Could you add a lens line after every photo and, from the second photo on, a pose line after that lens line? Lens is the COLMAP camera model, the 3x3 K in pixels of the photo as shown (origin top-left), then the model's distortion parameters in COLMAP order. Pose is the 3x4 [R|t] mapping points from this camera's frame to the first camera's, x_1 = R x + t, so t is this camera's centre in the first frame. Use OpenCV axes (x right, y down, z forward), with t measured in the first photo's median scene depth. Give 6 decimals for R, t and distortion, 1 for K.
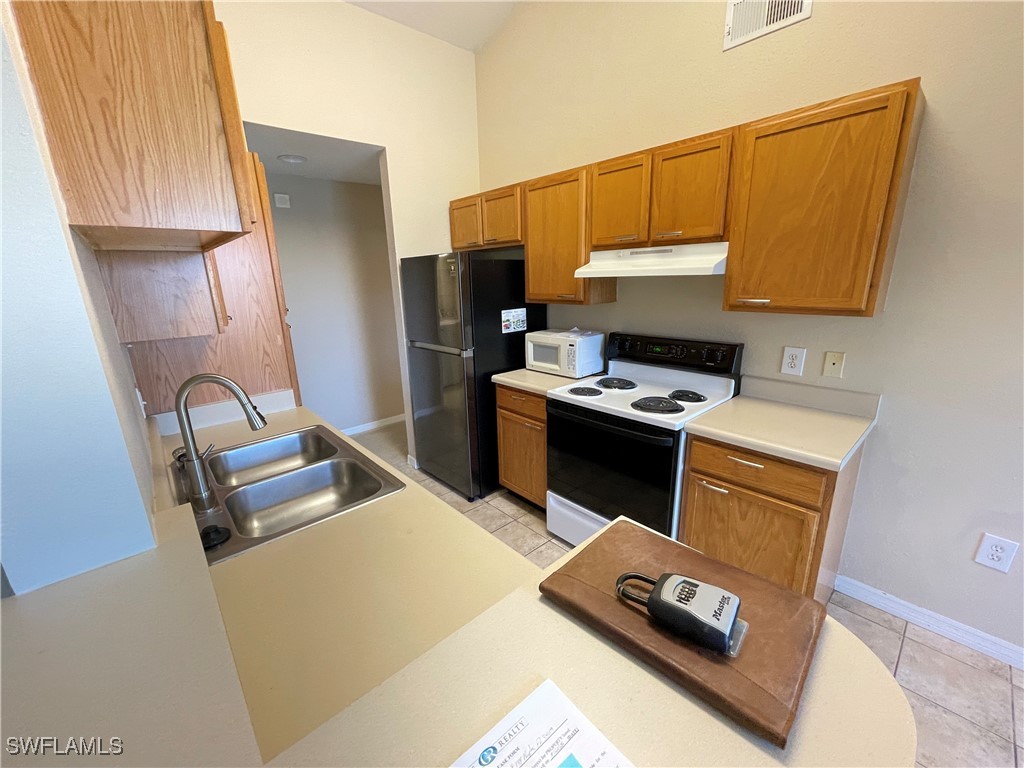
lens RADIAL K [[412.7, 0, 508.4], [0, 412.7, 386.1], [0, 0, 1]] dist [-0.003471, 0.000037]
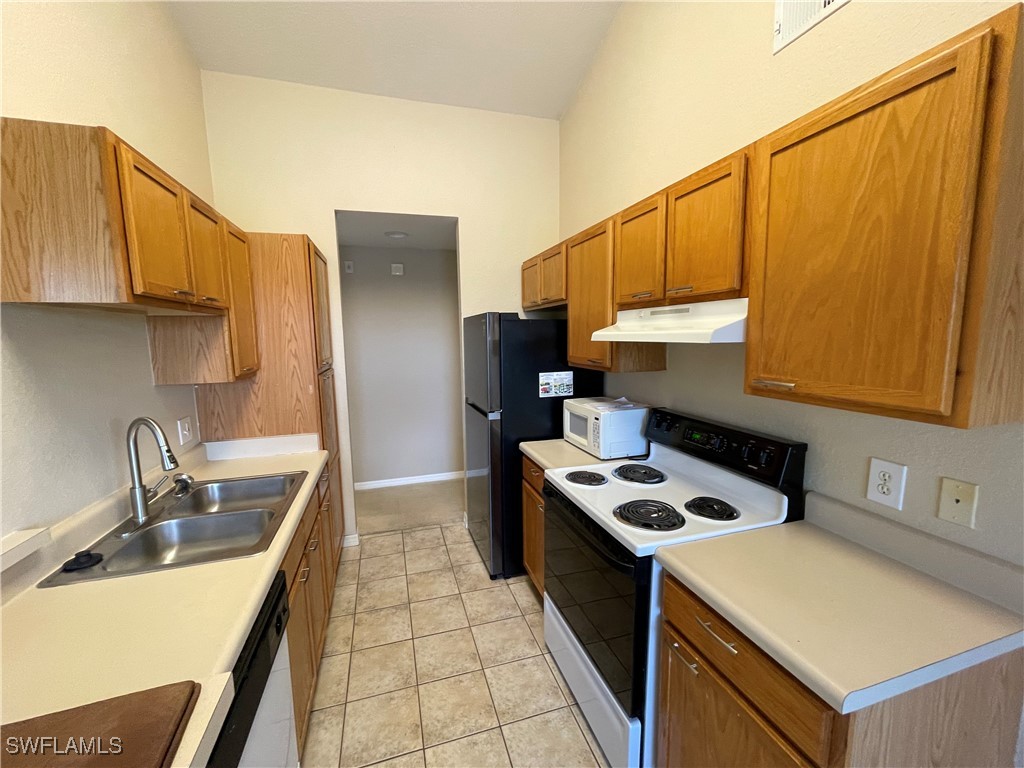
lens RADIAL K [[412.7, 0, 508.4], [0, 412.7, 386.1], [0, 0, 1]] dist [-0.003471, 0.000037]
pose [[0.907978, 0.067628, -0.413524, 0.396585], [-0.119579, 0.987670, -0.101035, -0.069153], [0.401593, 0.141186, 0.904870, 0.186523]]
